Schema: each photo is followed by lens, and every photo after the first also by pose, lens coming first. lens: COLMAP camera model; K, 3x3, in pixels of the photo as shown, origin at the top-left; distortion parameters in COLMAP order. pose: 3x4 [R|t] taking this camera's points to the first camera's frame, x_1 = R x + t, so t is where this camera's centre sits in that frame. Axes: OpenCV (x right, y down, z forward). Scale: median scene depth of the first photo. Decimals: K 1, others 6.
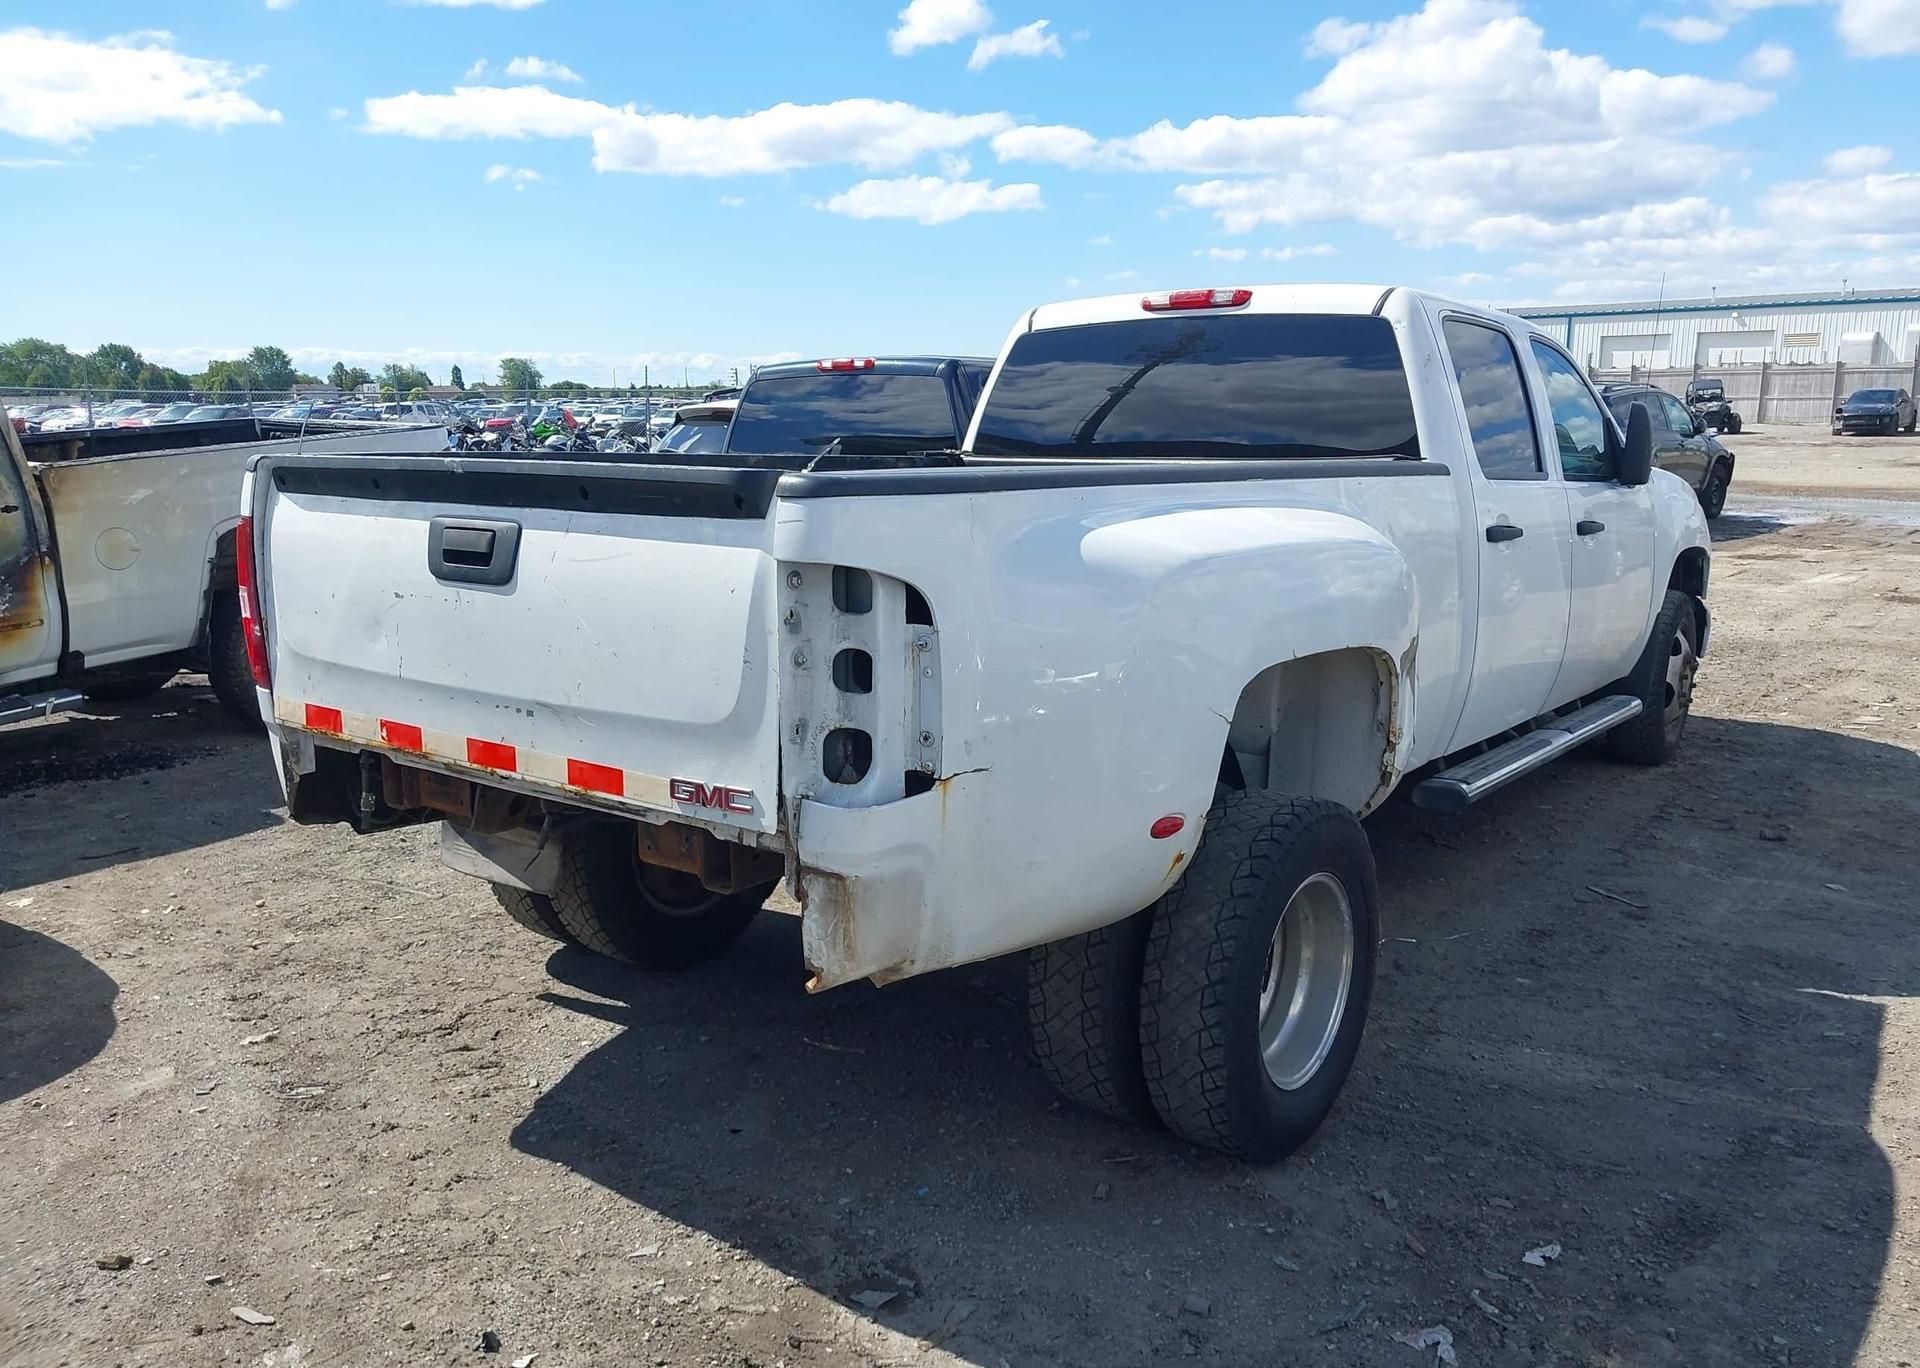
lens RADIAL K [[1556.3, 0, 977.9], [0, 1556.3, 702.2], [0, 0, 1]] dist [0.006629, 0.006912]
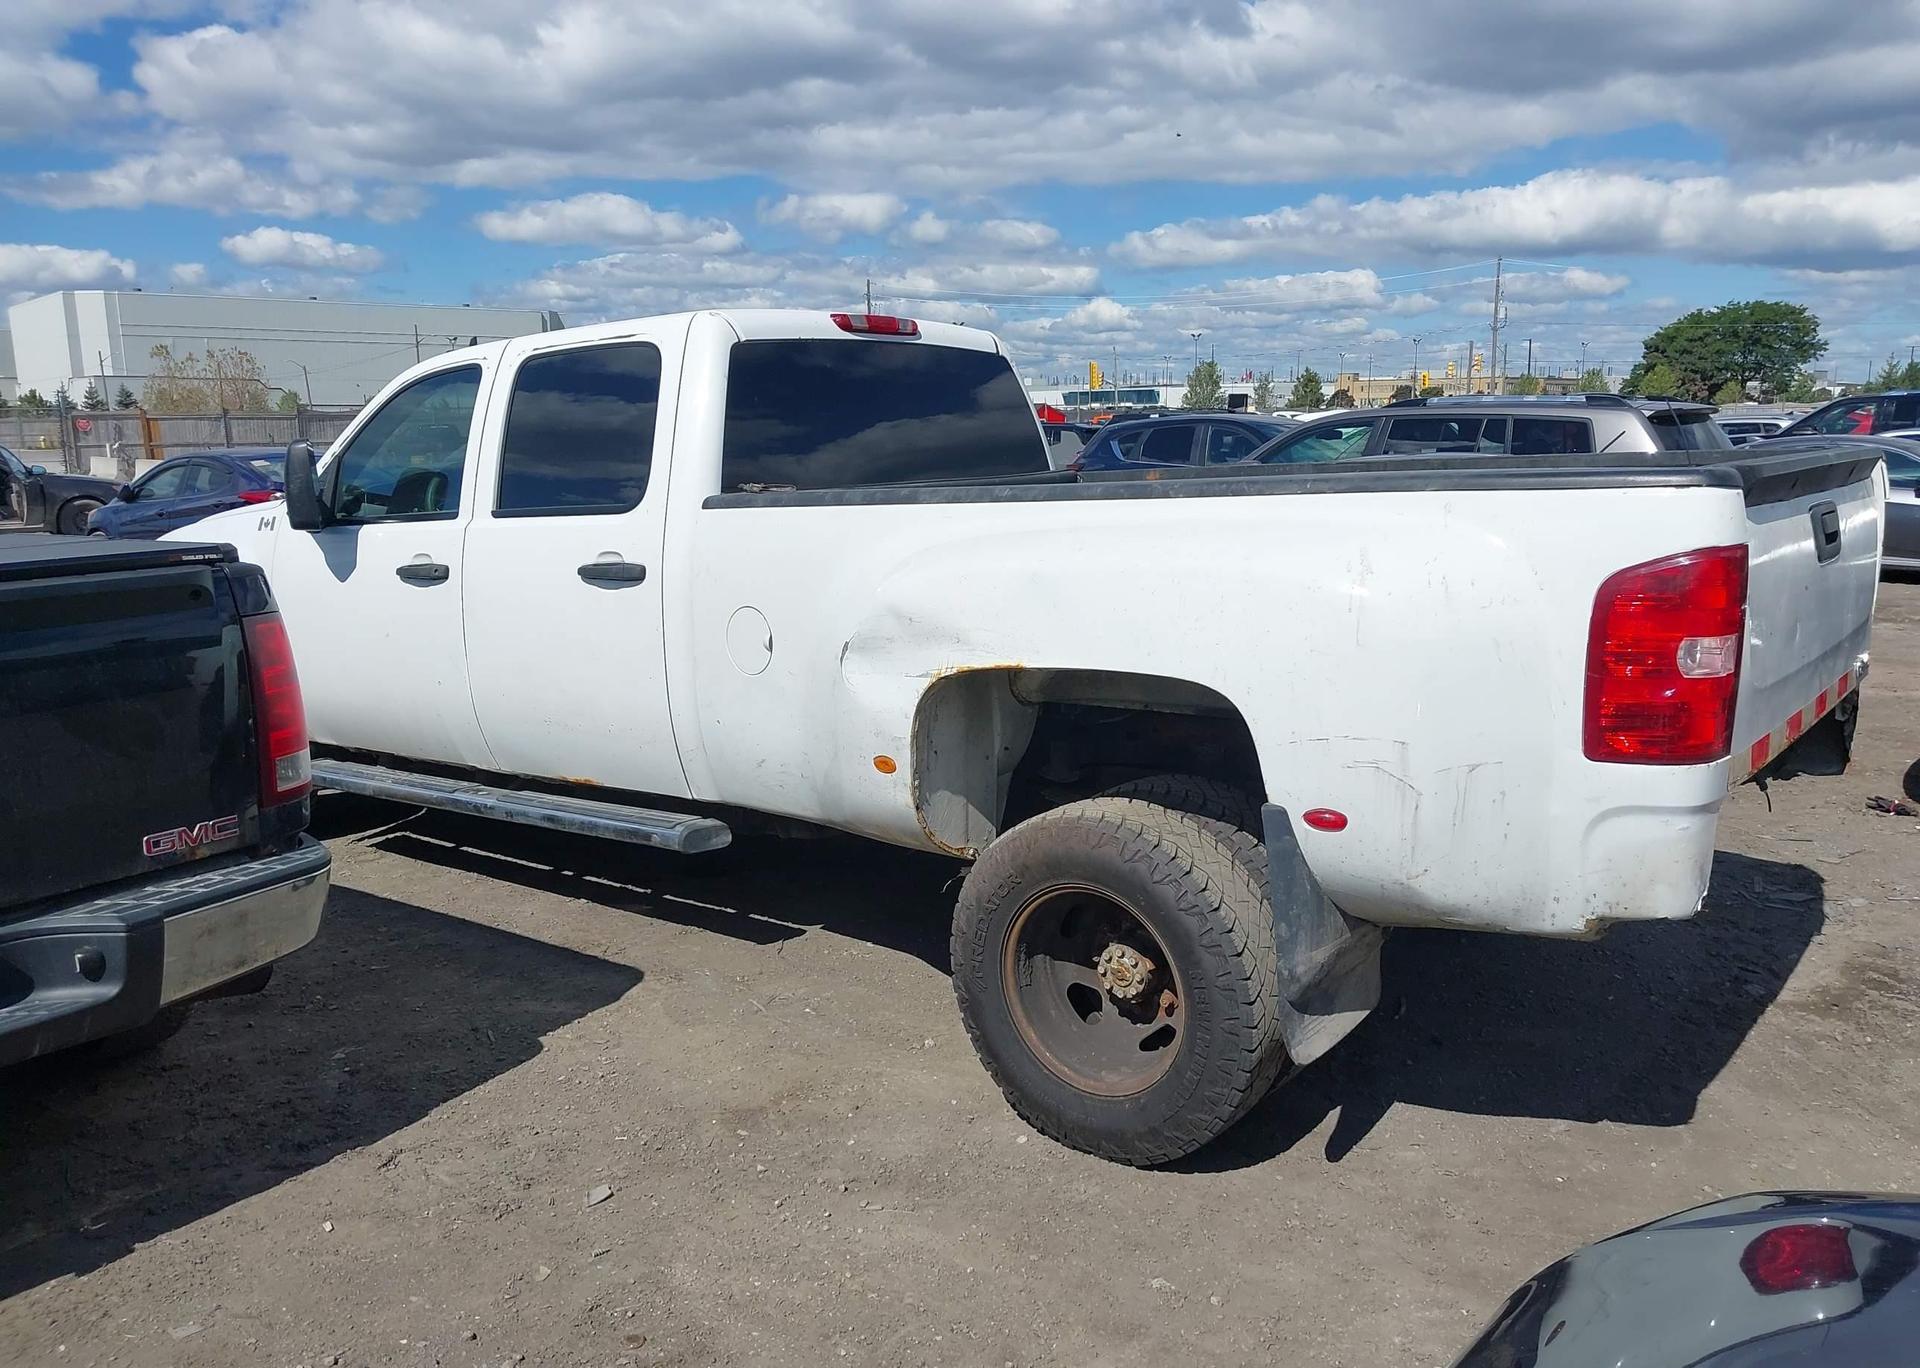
lens RADIAL K [[1570.9, 0, 1004.8], [0, 1570.9, 688.7], [0, 0, 1]] dist [0.007574, -0.002250]
pose [[-0.006938, -0.160900, 0.986946, -0.825237], [0.205994, 0.965572, 0.158863, -0.163456], [-0.978529, 0.204407, 0.026446, 0.872454]]
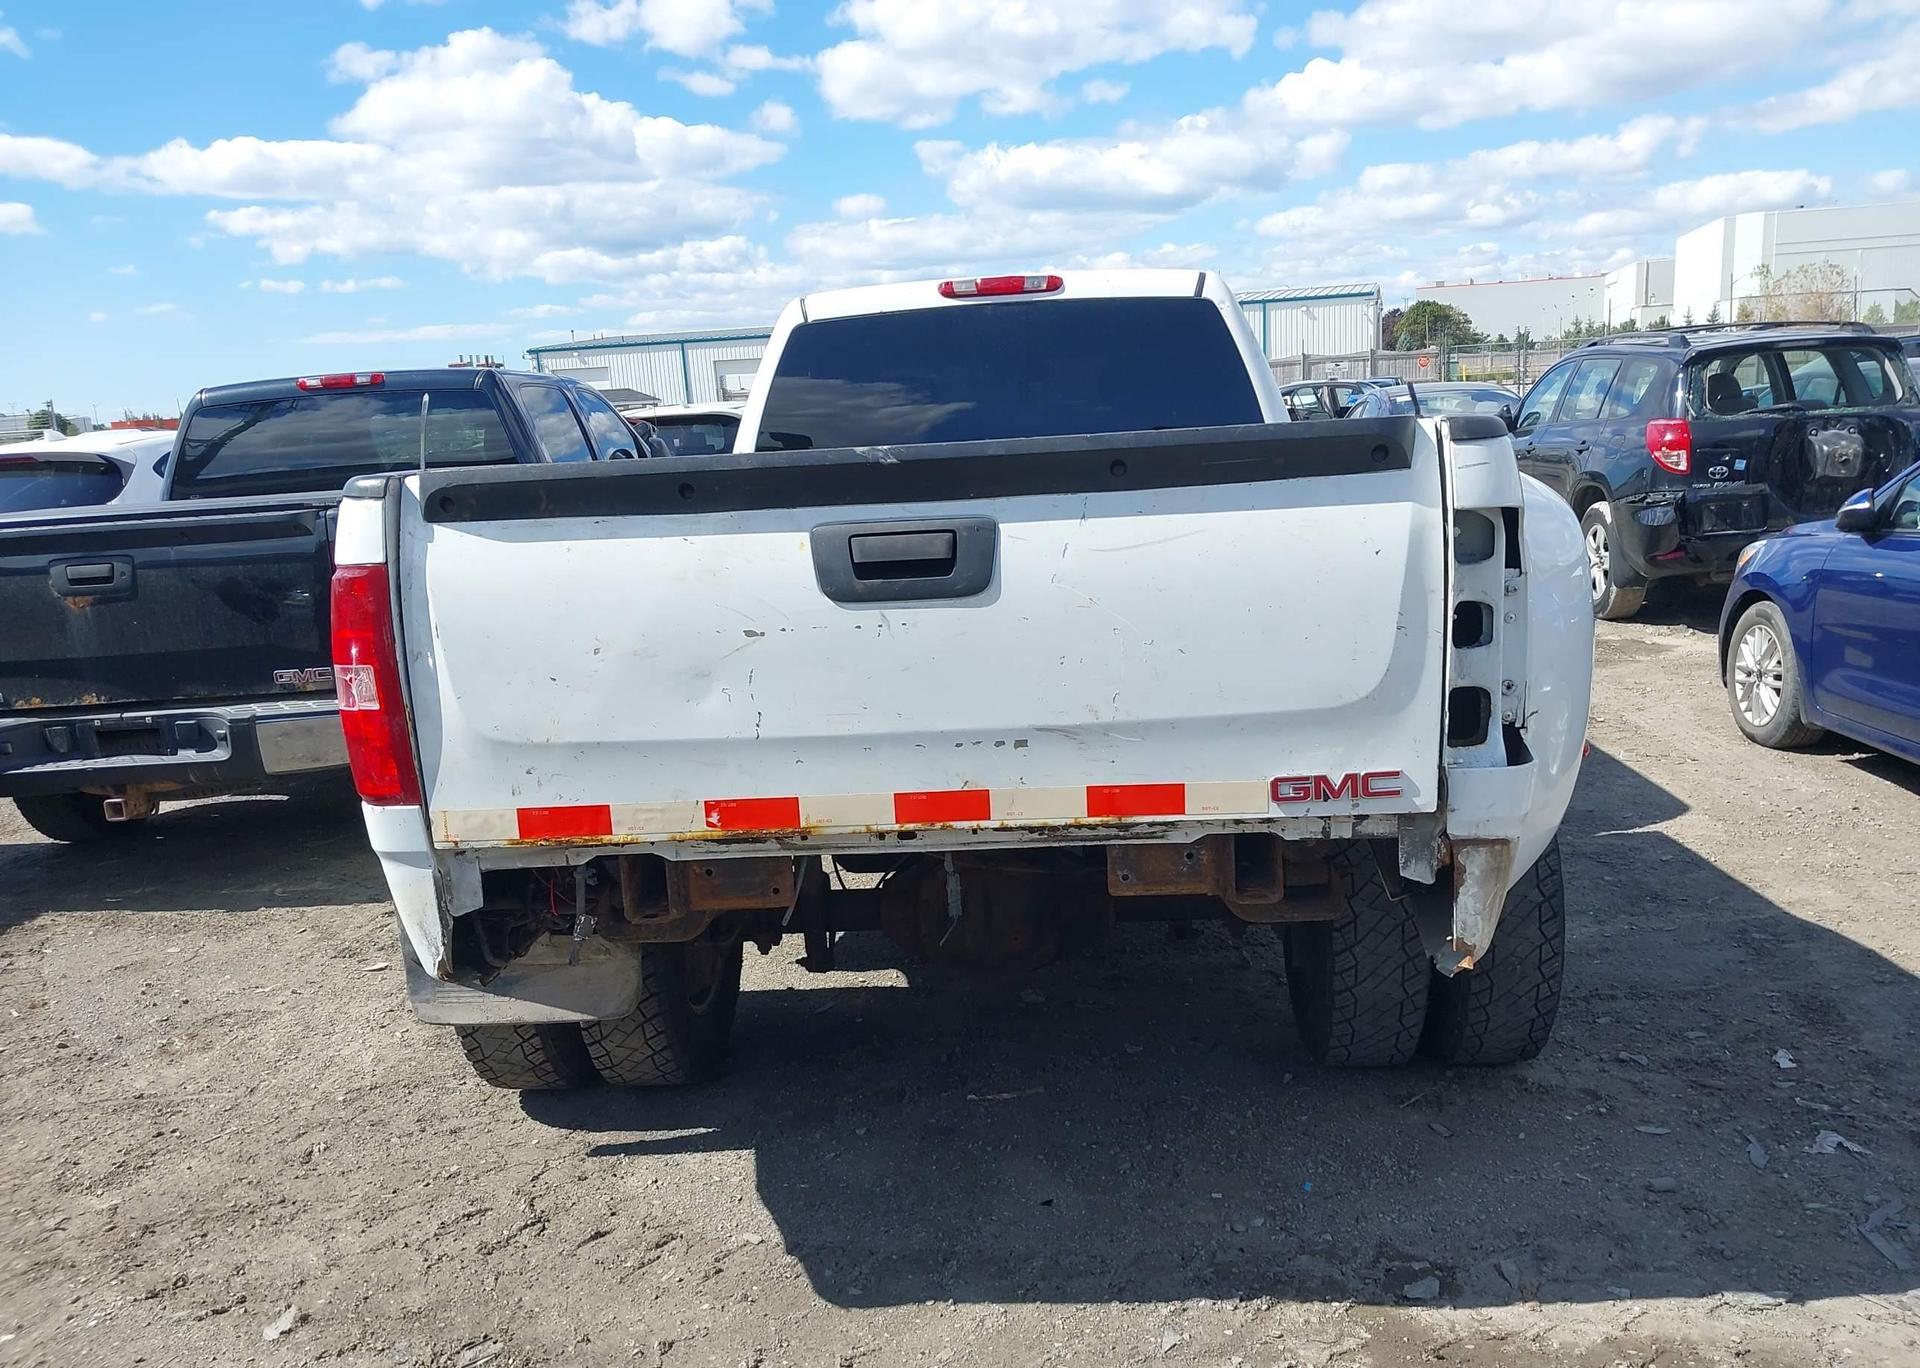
lens RADIAL K [[1550.2, 0, 986.3], [0, 1550.2, 672.3], [0, 0, 1]] dist [0.013592, 0.005350]
pose [[0.839322, -0.135270, 0.526536, -0.393930], [0.154821, 0.987918, 0.007010, -0.021062], [-0.521123, 0.075635, 0.850124, 0.166366]]
